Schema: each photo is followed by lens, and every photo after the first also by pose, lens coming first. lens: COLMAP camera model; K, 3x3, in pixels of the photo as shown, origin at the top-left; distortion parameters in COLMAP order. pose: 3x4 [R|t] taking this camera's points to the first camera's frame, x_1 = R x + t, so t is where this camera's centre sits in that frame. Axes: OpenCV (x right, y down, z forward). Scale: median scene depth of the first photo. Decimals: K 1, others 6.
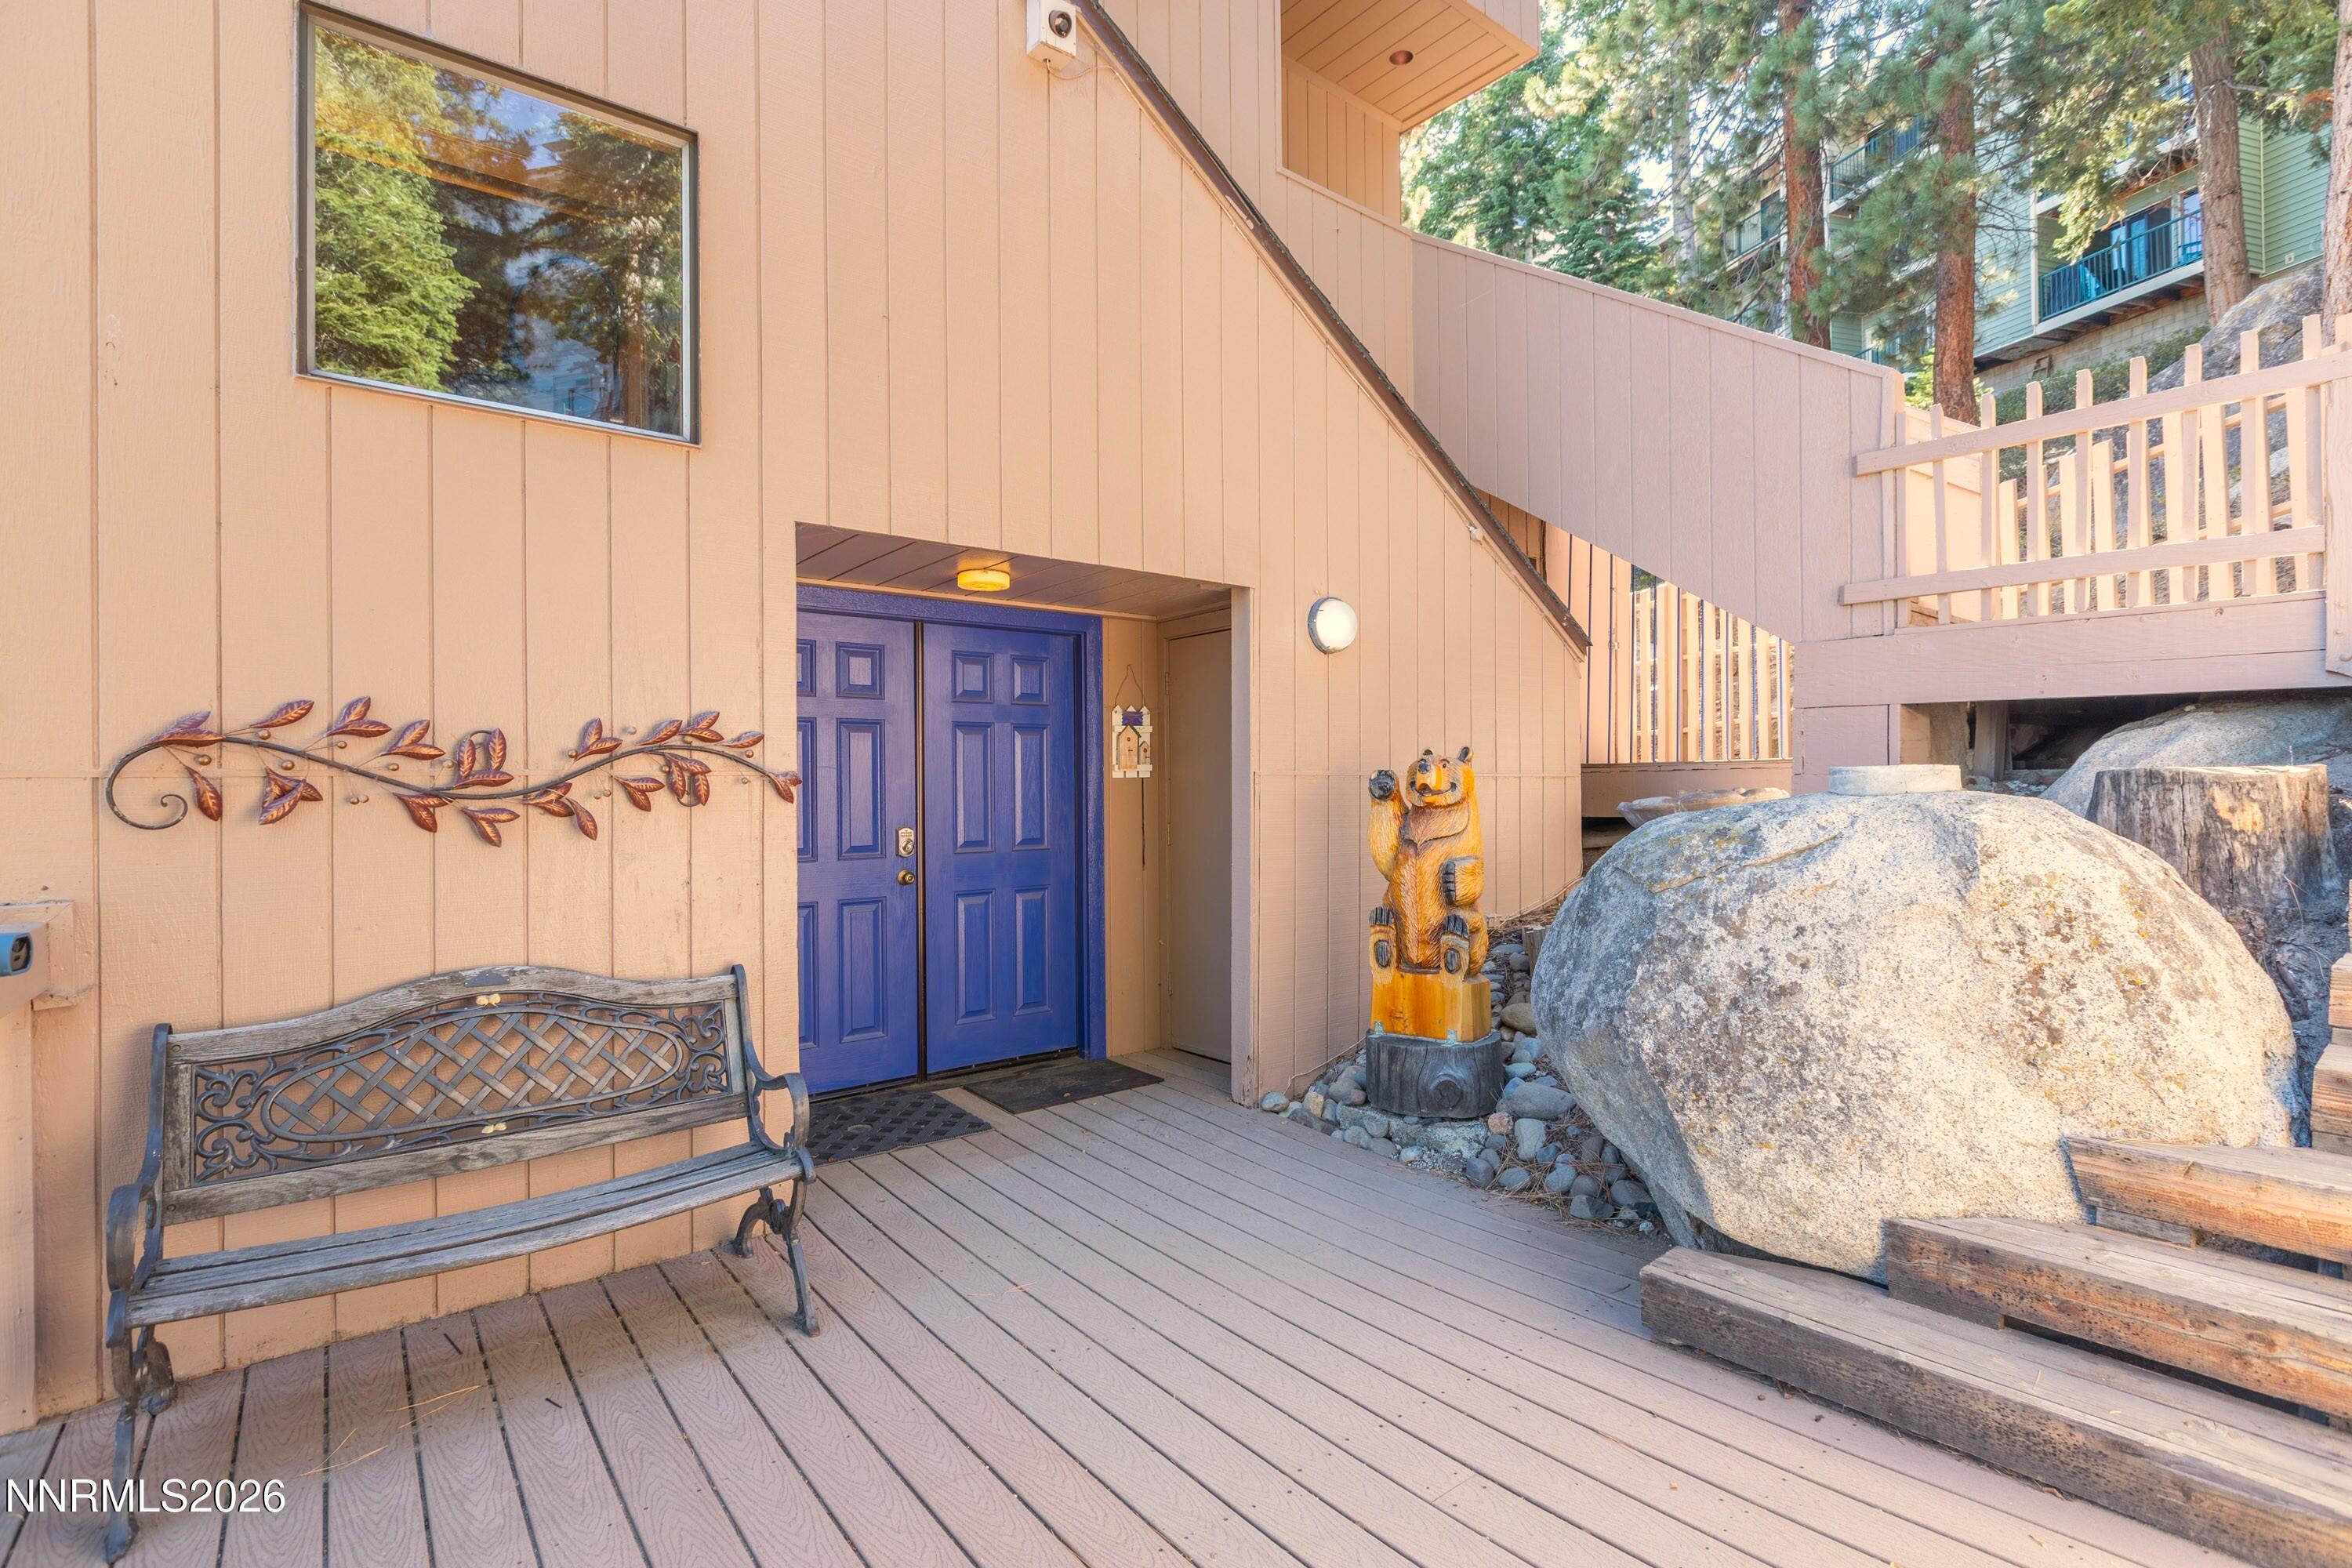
lens RADIAL K [[1109.3, 0, 1152.8], [0, 1109.3, 782.3], [0, 0, 1]] dist [-0.004315, -0.000446]
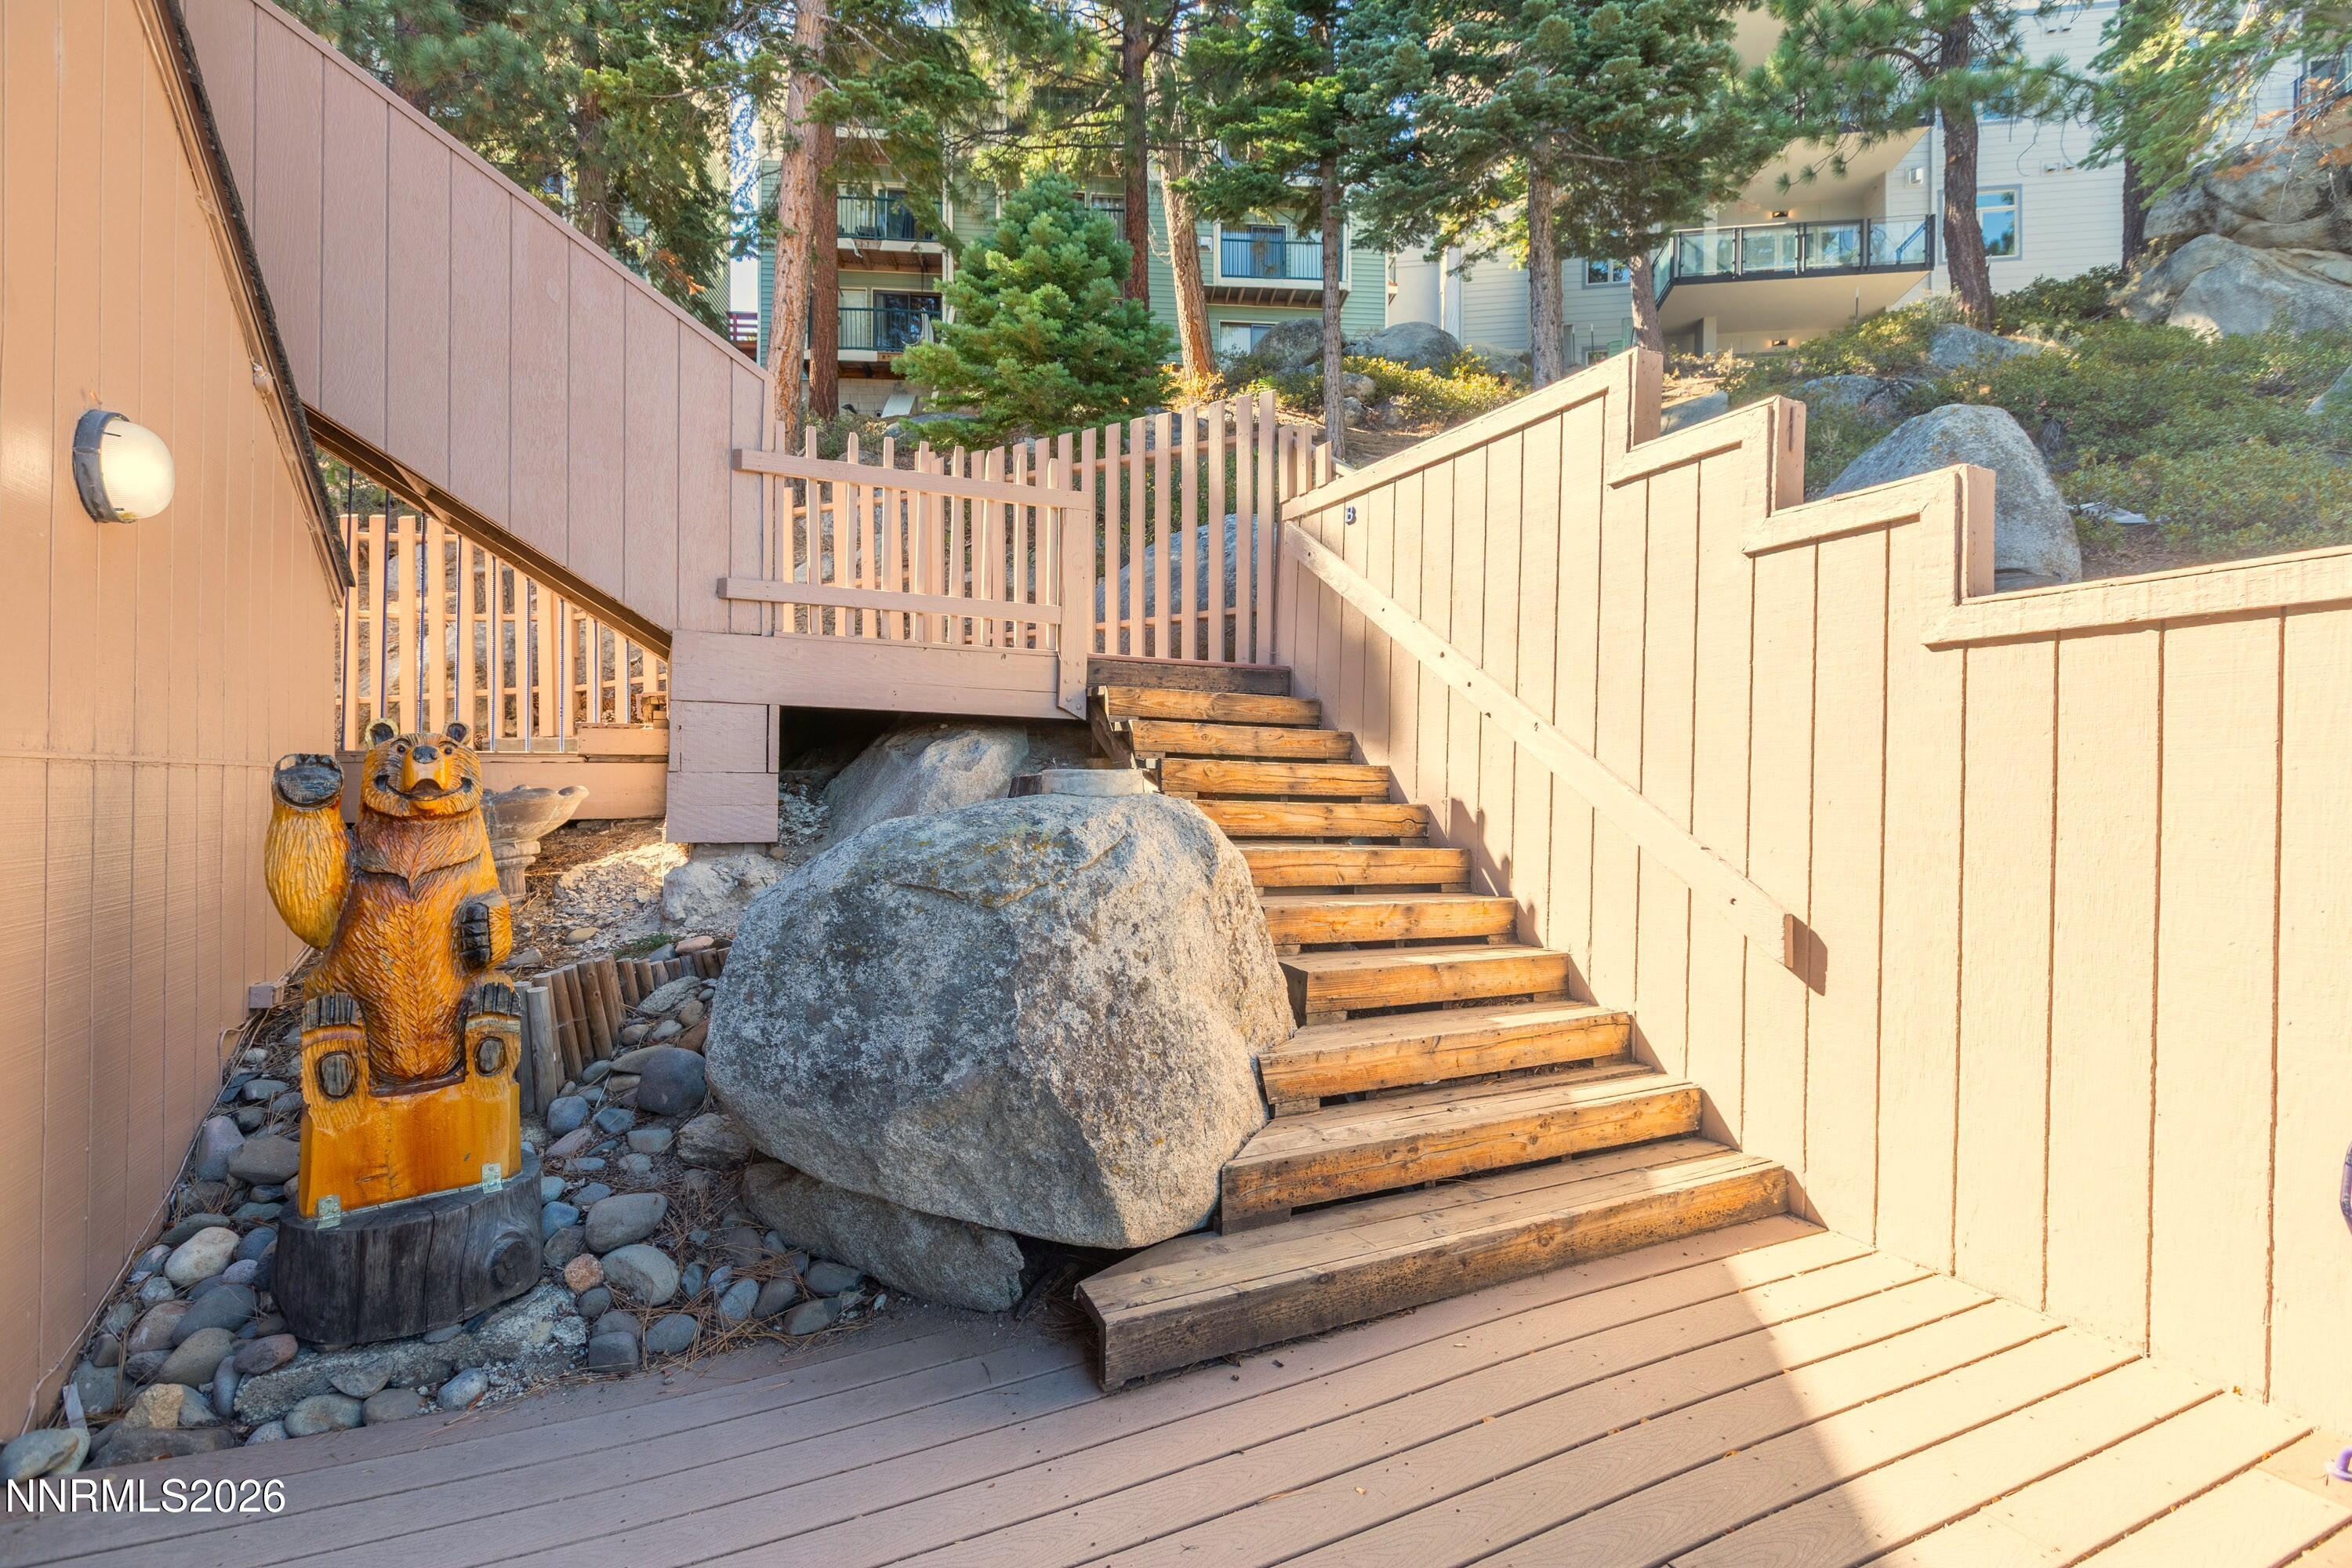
lens RADIAL K [[1109.3, 0, 1165.1], [0, 1109.3, 778.7], [0, 0, 1]] dist [-0.004315, -0.000446]
pose [[0.204055, 0.006662, 0.978937, -0.409475], [-0.011985, 0.999919, -0.004307, -0.001769], [-0.978886, -0.010853, 0.204119, 0.719396]]
